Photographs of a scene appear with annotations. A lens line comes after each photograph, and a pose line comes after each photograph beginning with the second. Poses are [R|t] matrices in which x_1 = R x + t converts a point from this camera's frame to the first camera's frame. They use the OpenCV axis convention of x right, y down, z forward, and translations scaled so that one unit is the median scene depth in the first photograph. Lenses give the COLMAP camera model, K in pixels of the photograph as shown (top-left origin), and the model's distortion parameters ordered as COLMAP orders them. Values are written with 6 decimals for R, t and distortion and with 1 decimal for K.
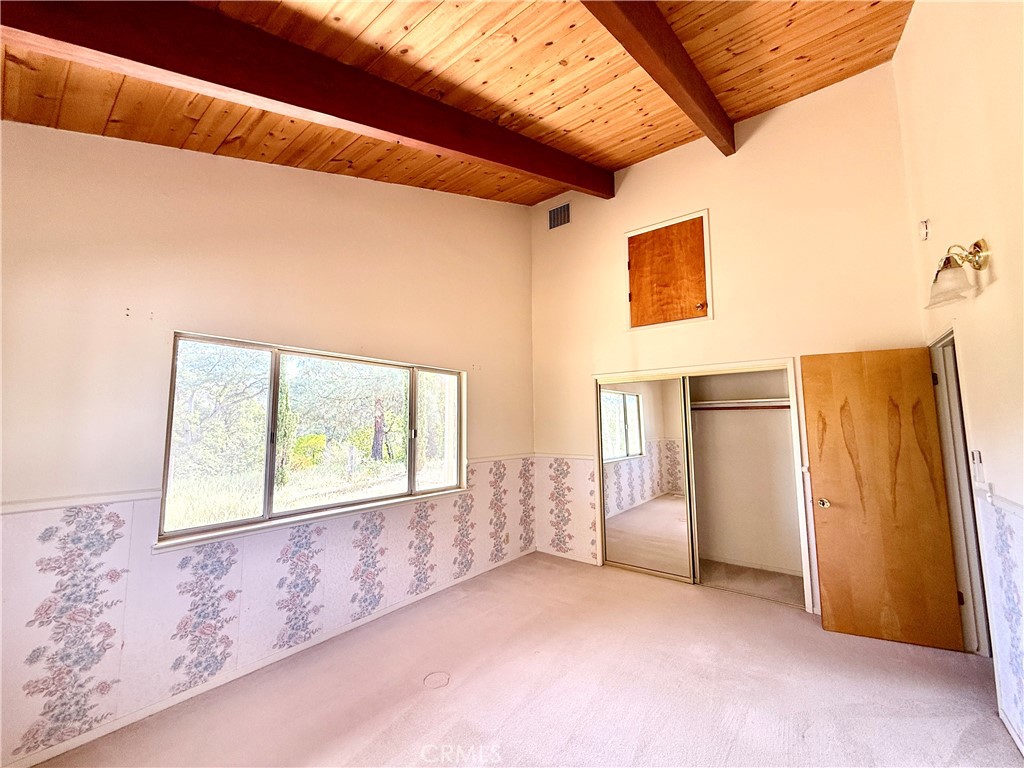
lens RADIAL K [[407.4, 0, 510.1], [0, 407.4, 384.4], [0, 0, 1]] dist [-0.001611, -0.000032]
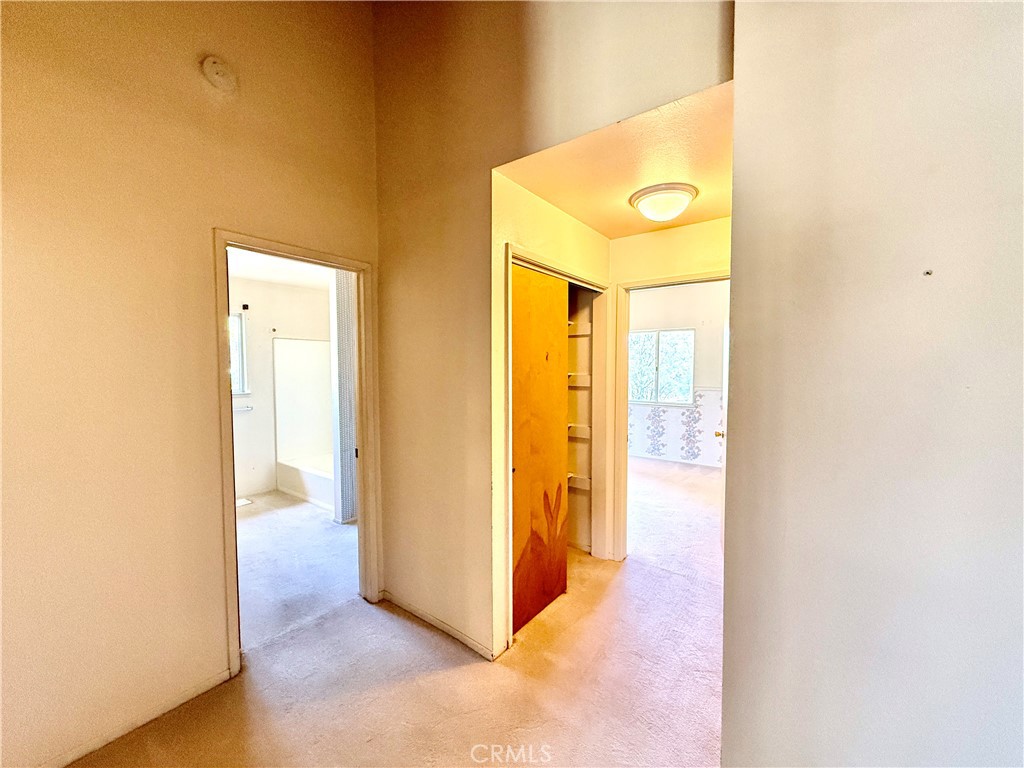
lens RADIAL K [[407.4, 0, 510.1], [0, 407.4, 384.4], [0, 0, 1]] dist [-0.001611, -0.000032]
pose [[0.009684, 0.033718, -0.999384, 1.707785], [0.088782, 0.995455, 0.034446, 0.082910], [0.996004, -0.089061, 0.006646, 0.408871]]
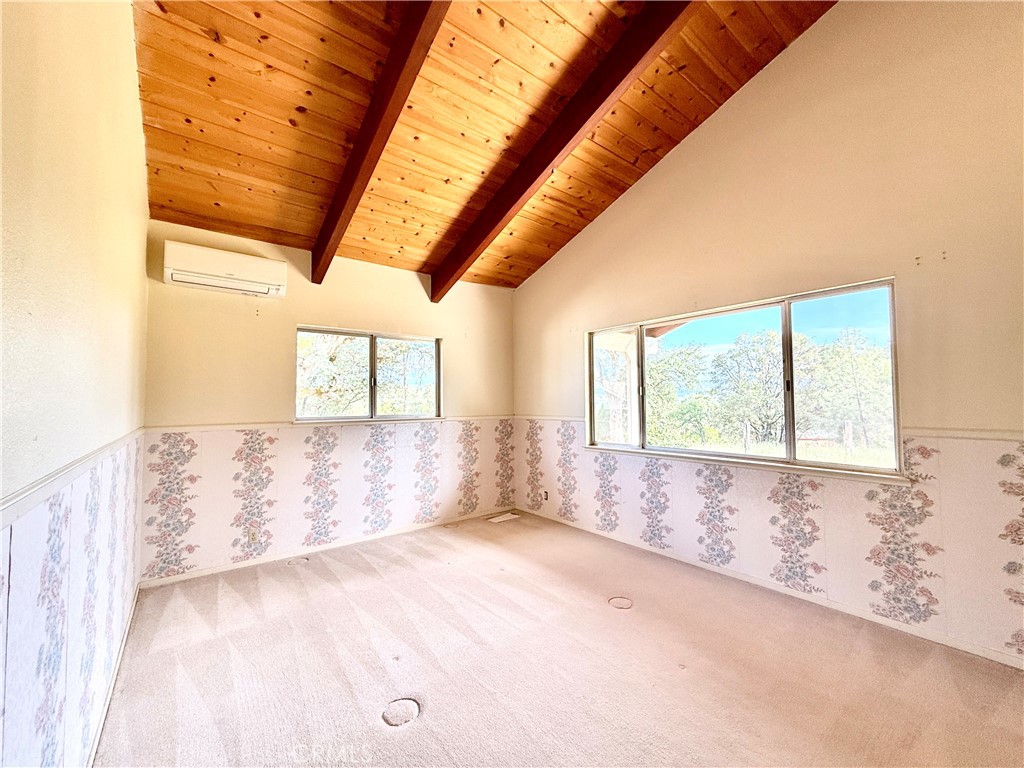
lens RADIAL K [[407.8, 0, 512.8], [0, 407.8, 387.2], [0, 0, 1]] dist [0.000550, 0.000140]
pose [[-0.236056, -0.042545, -0.970808, 0.728693], [0.093537, 0.993407, -0.066279, 0.145390], [0.967227, -0.106452, -0.230520, 0.765045]]
